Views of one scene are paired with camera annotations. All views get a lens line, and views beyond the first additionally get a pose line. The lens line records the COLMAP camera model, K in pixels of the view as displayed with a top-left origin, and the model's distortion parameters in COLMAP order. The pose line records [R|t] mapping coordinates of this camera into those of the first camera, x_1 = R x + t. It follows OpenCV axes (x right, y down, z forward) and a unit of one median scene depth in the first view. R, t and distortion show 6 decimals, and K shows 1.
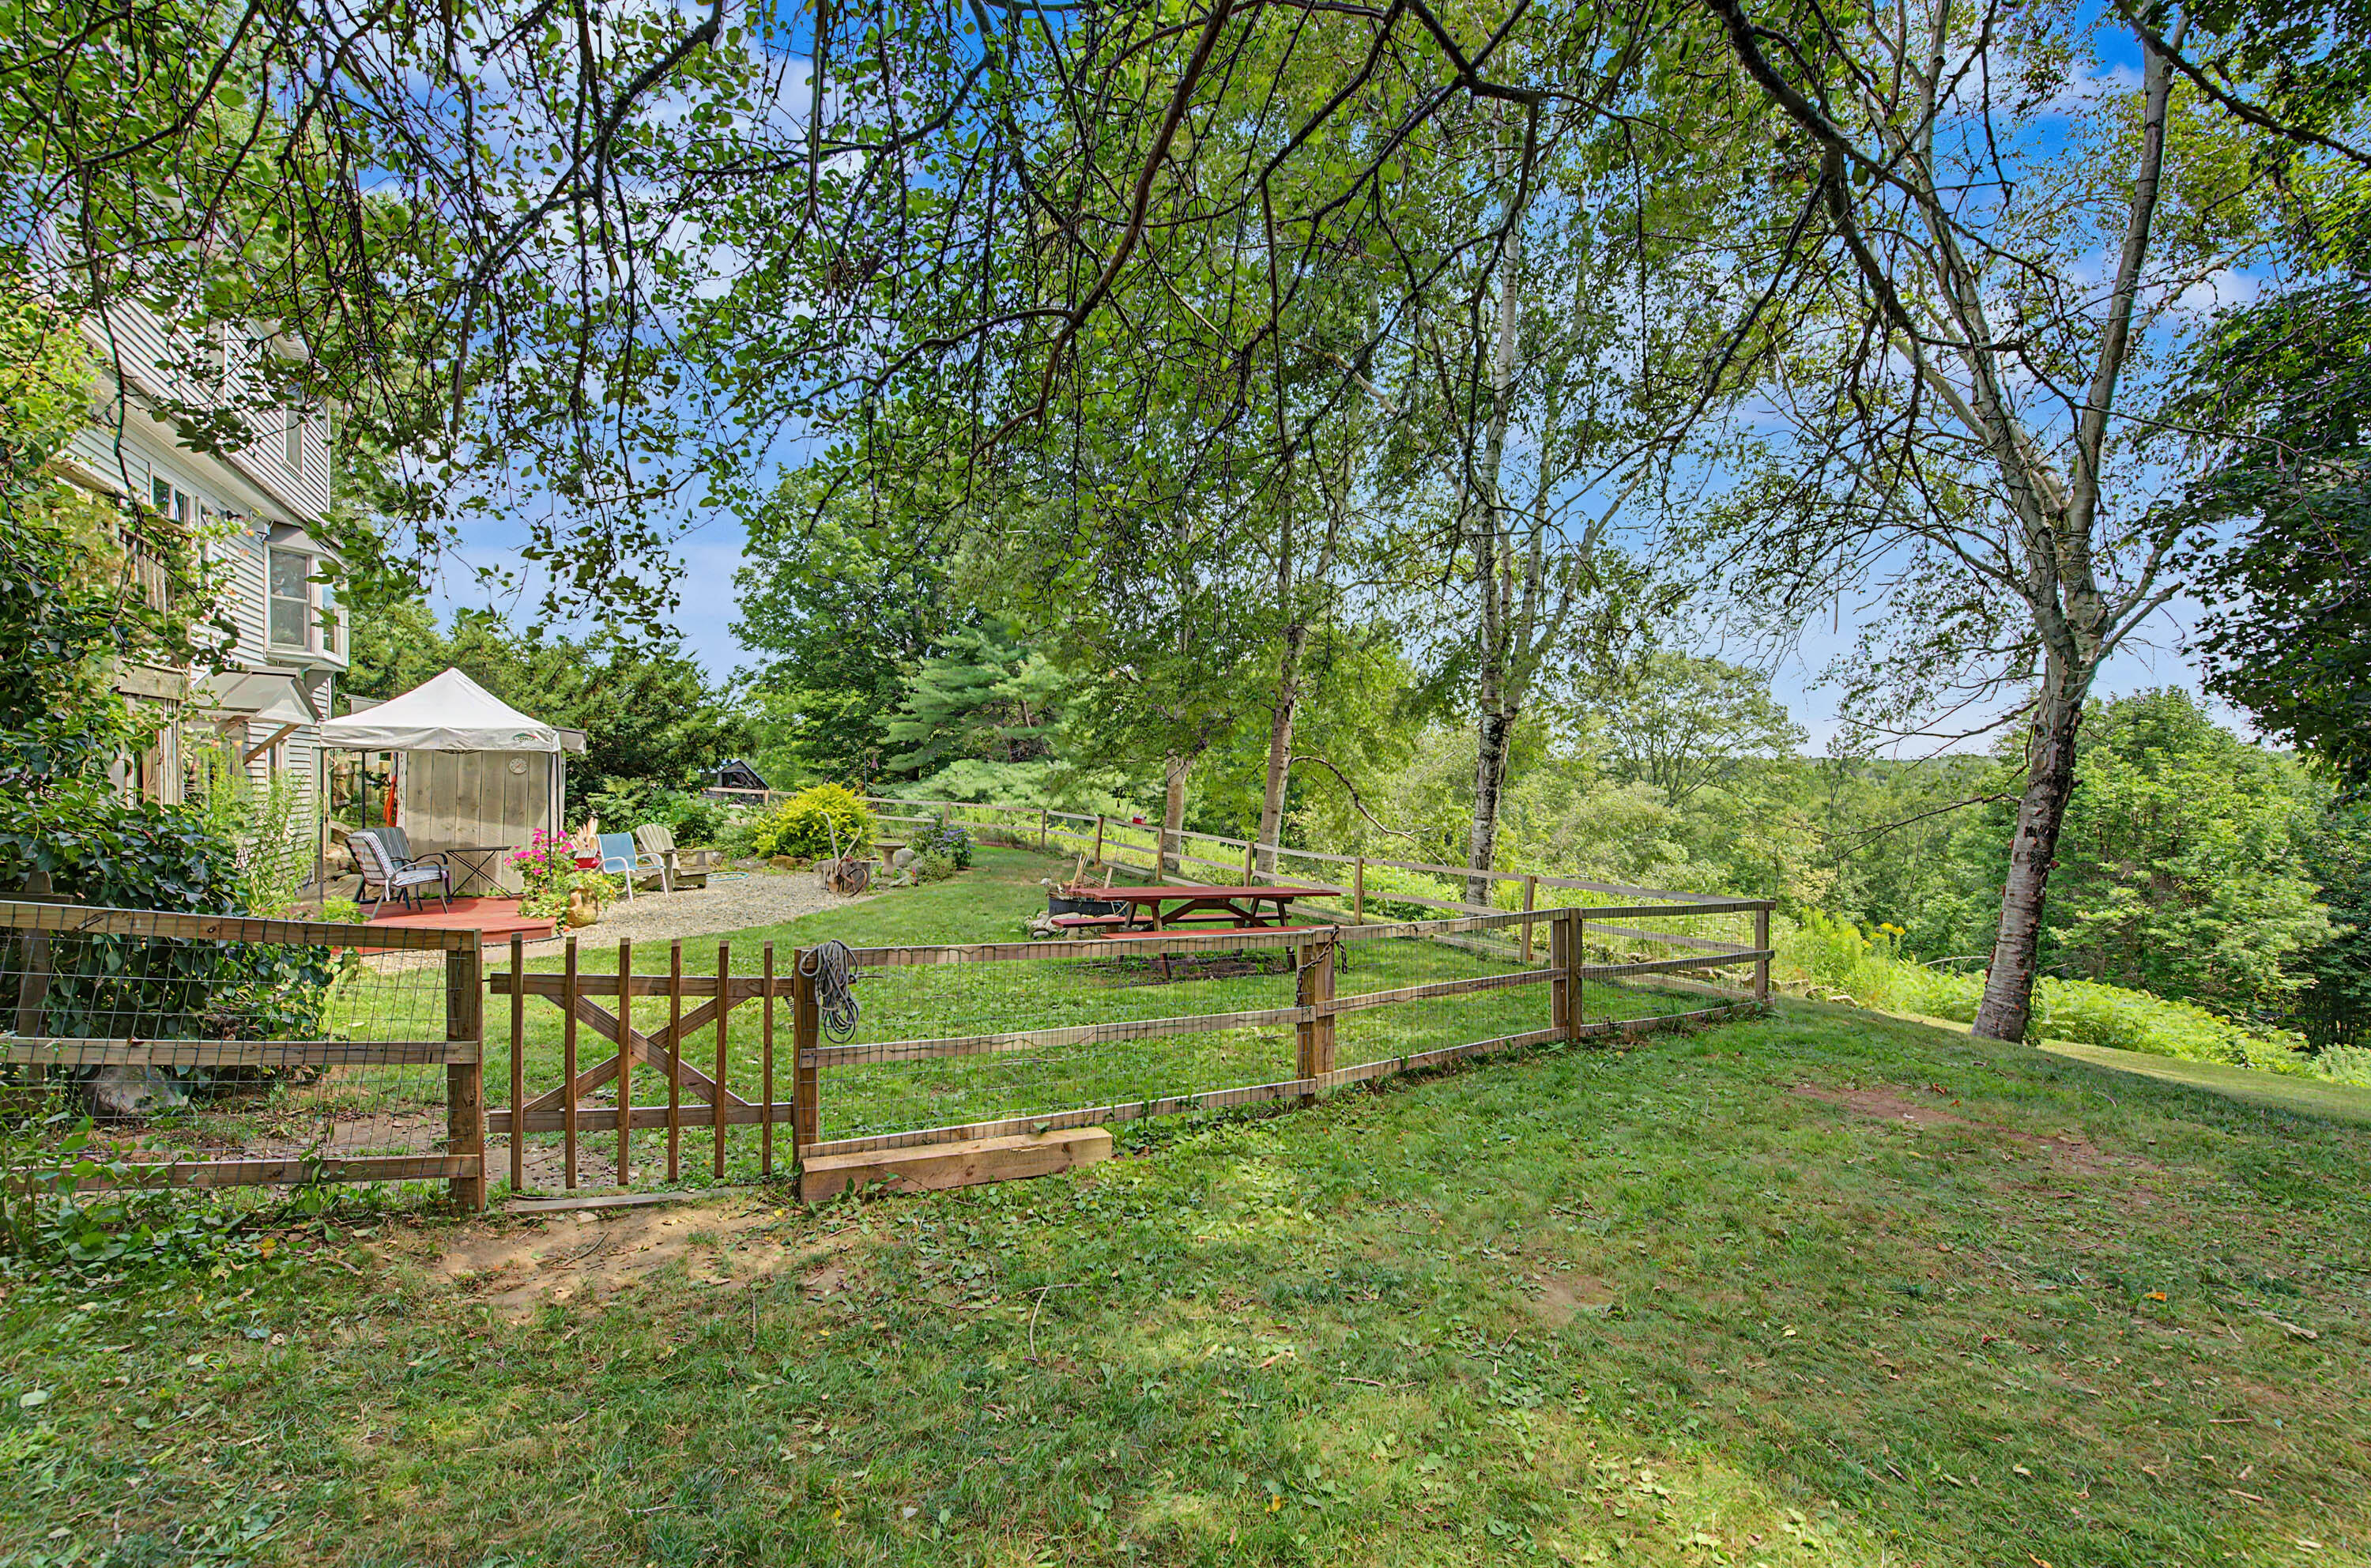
lens RADIAL K [[946.4, 0, 1176.8], [0, 946.4, 786.5], [0, 0, 1]] dist [0.000548, -0.001686]
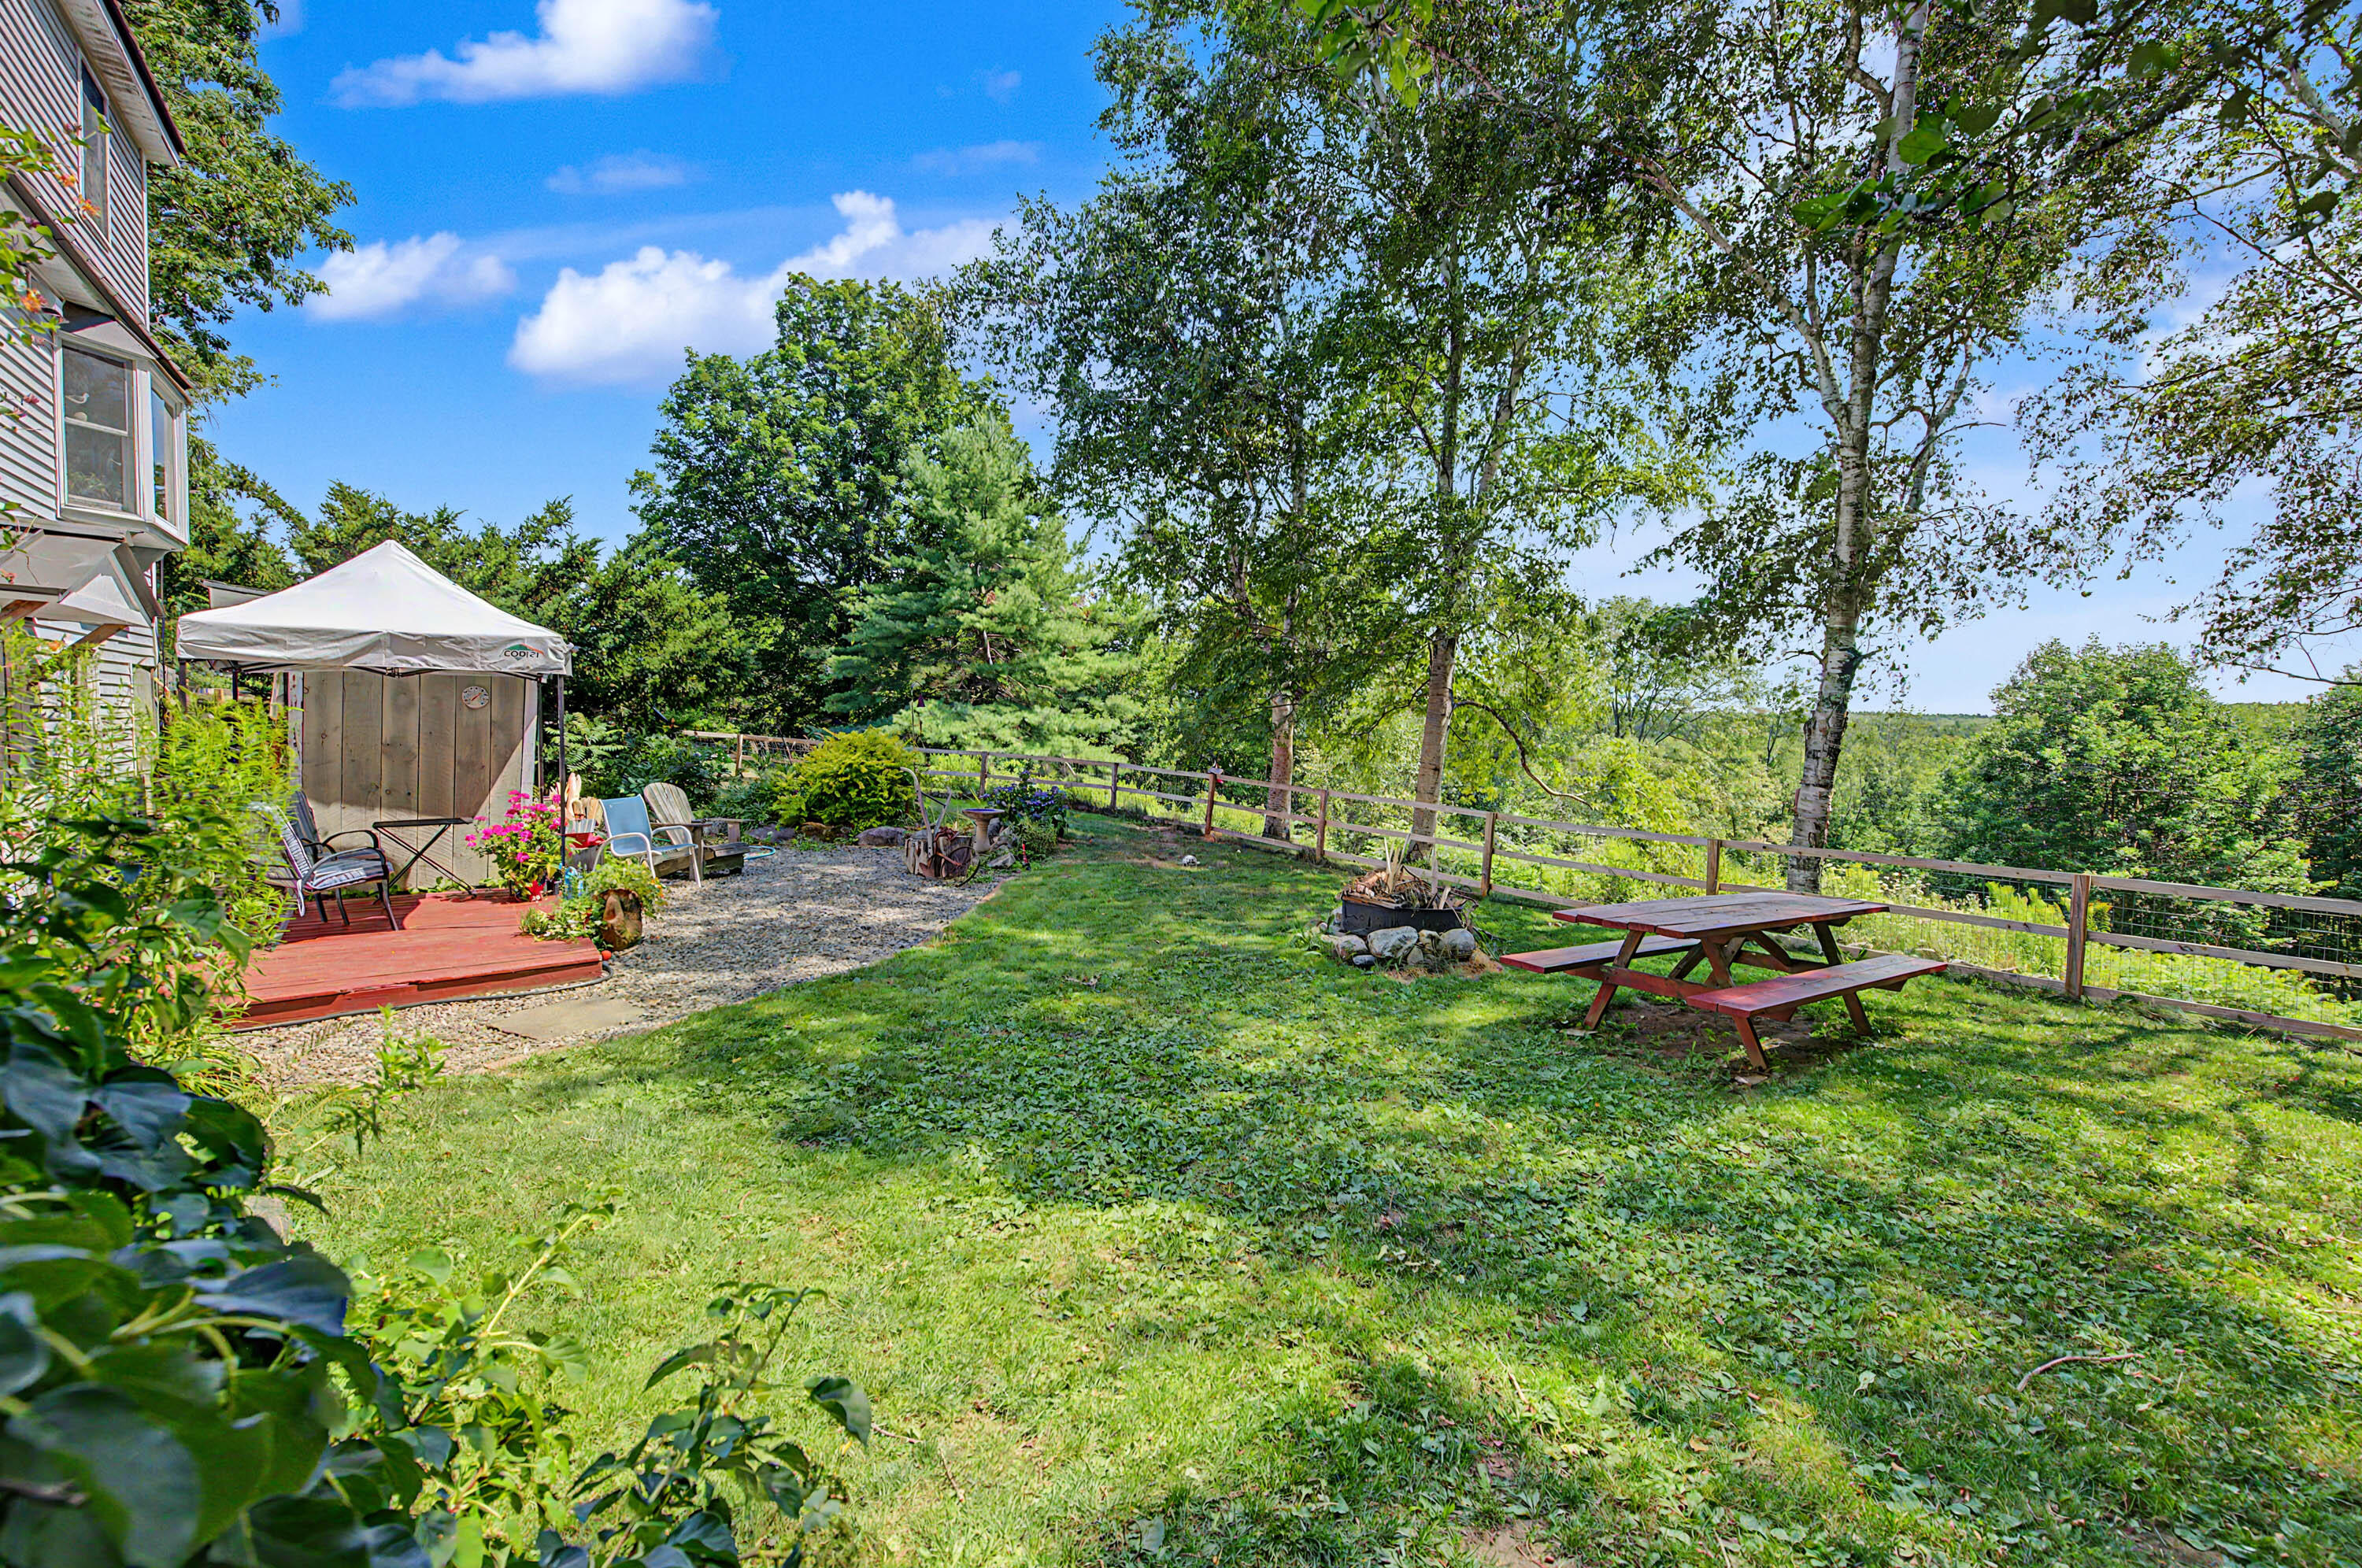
lens RADIAL K [[1003.4, 0, 1188.1], [0, 1003.4, 766.7], [0, 0, 1]] dist [-0.003183, -0.001006]
pose [[0.995558, 0.008085, 0.093806, -0.195566], [-0.011240, 0.999387, 0.033152, -0.000956], [-0.093480, -0.034059, 0.995038, 0.186076]]
